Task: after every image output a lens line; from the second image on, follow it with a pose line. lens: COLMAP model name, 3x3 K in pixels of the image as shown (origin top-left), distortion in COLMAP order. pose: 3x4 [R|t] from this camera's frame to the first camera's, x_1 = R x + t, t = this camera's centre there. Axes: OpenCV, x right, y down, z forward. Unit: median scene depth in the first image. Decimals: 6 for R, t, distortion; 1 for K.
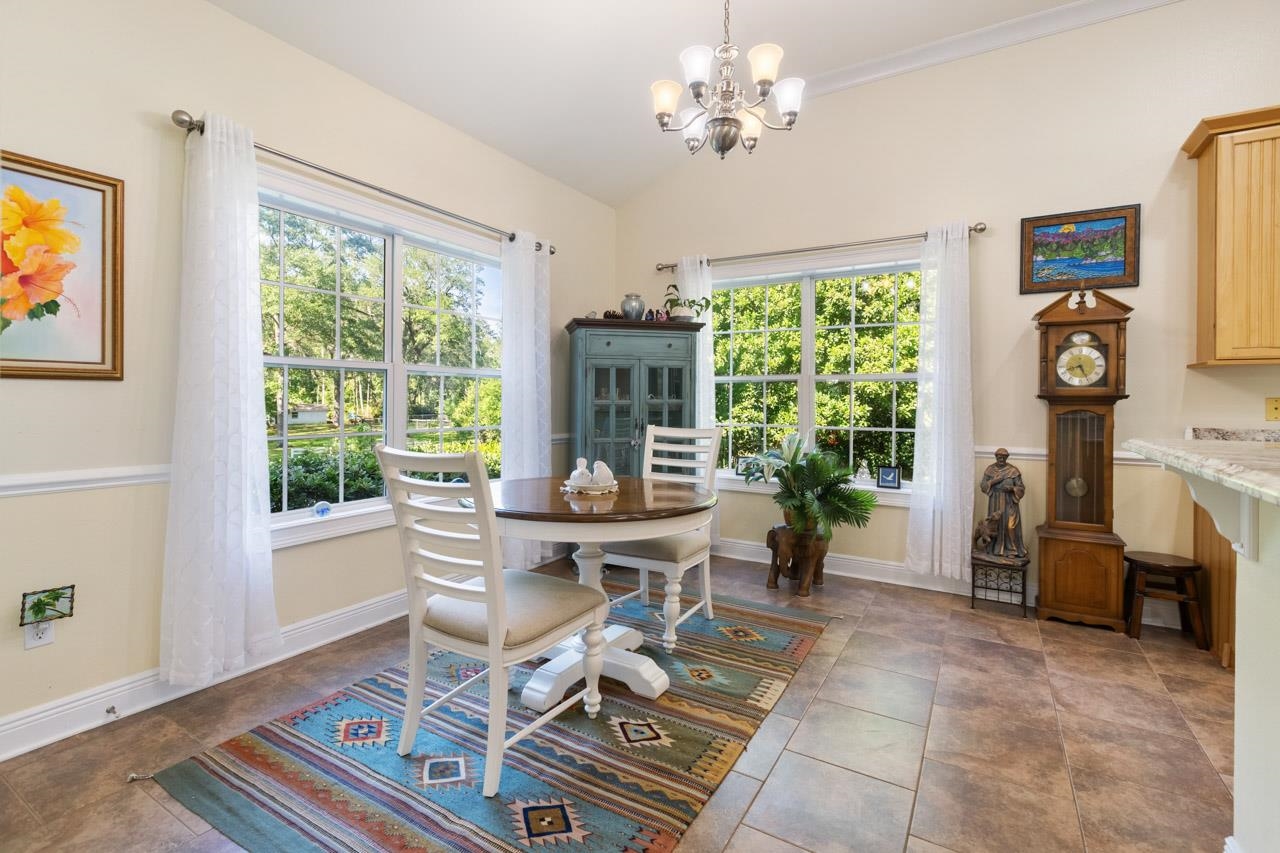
lens RADIAL K [[579.4, 0, 634.7], [0, 579.4, 401.8], [0, 0, 1]] dist [0.001270, 0.000423]
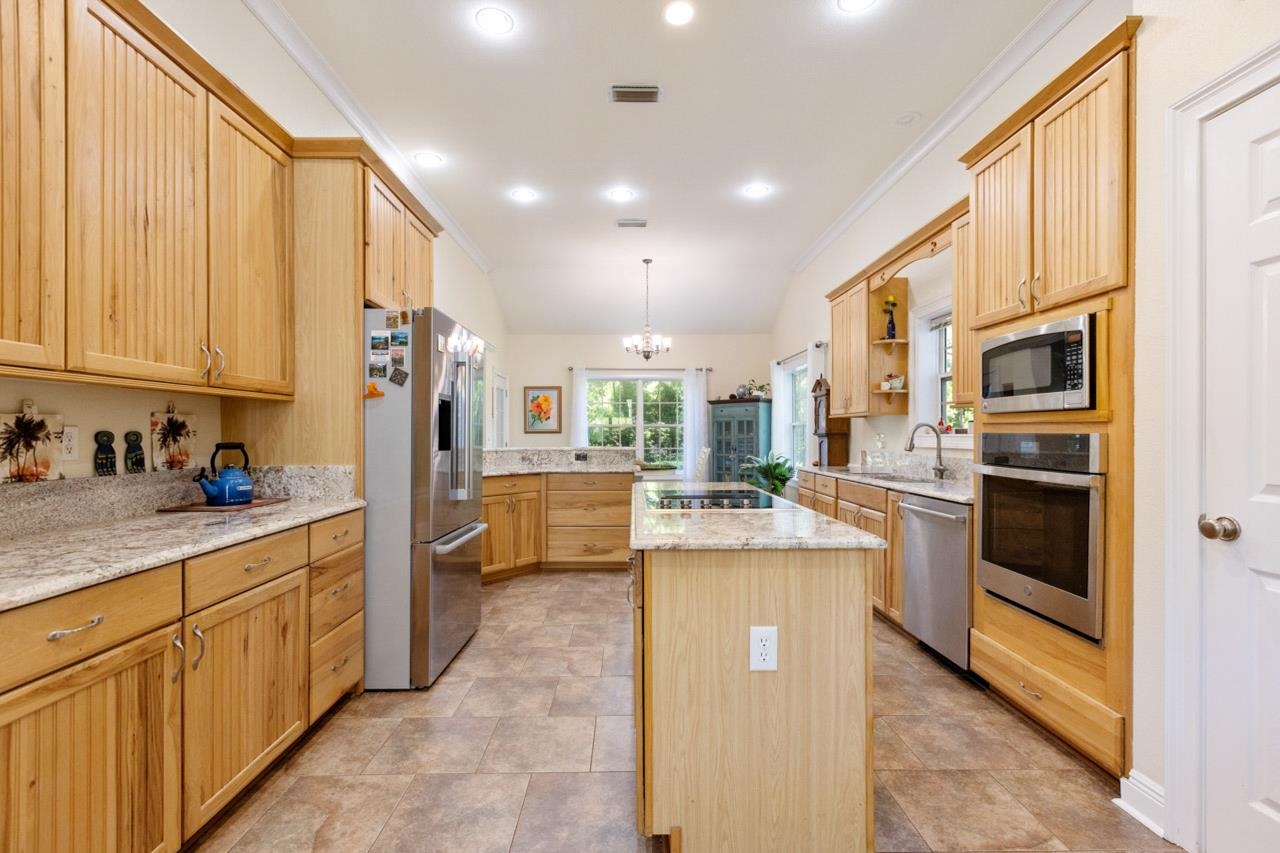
lens RADIAL K [[578.5, 0, 635.0], [0, 578.5, 434.7], [0, 0, 1]] dist [0.003367, 0.000770]
pose [[0.534526, -0.008009, -0.845114, 2.251235], [0.004078, 0.999968, -0.006897, 0.003988], [0.845142, 0.000240, 0.534541, -0.610548]]
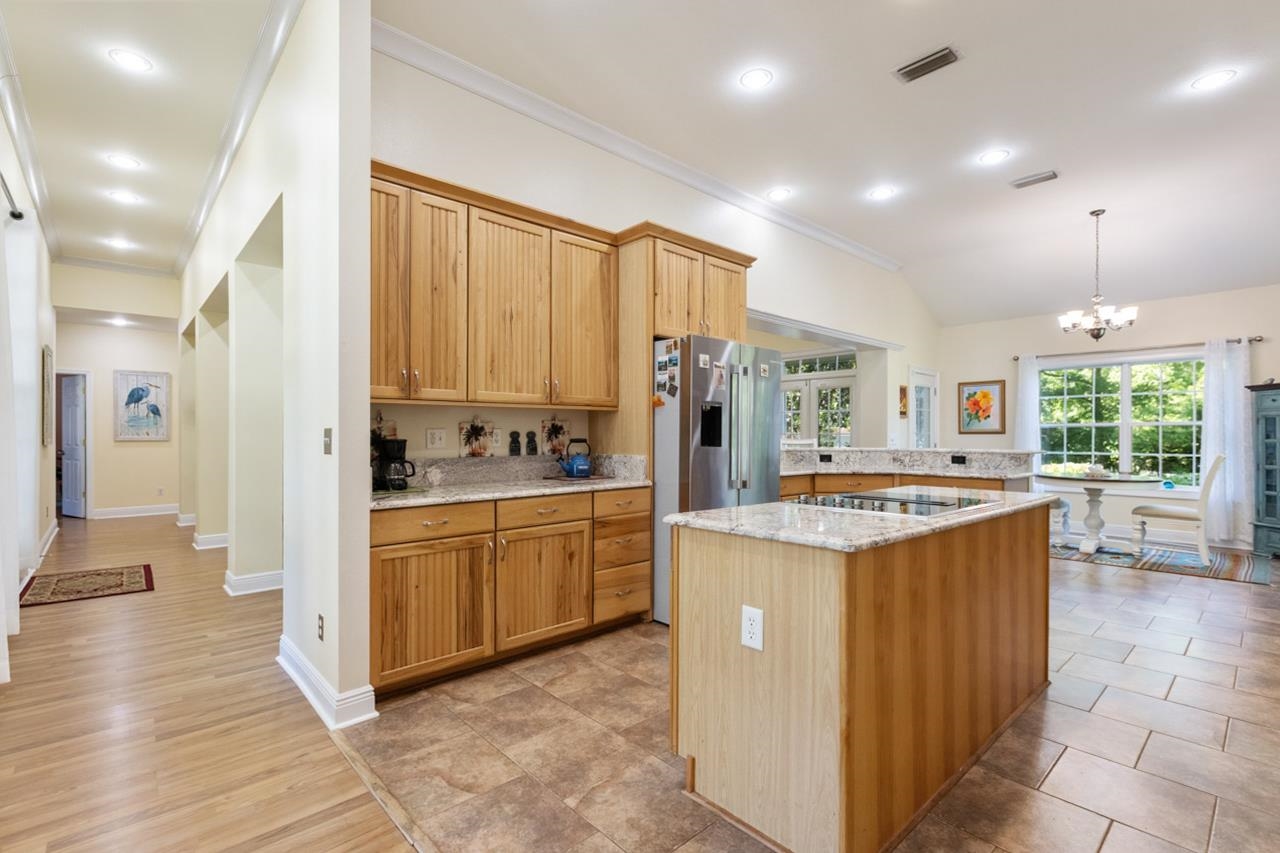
lens RADIAL K [[574.1, 0, 636.5], [0, 574.1, 434.2], [0, 0, 1]] dist [0.000546, 0.000746]
pose [[-0.279001, -0.010763, -0.960230, 2.455358], [-0.005107, 0.999940, -0.009724, 0.009124], [0.960277, 0.002191, -0.279039, -0.170109]]
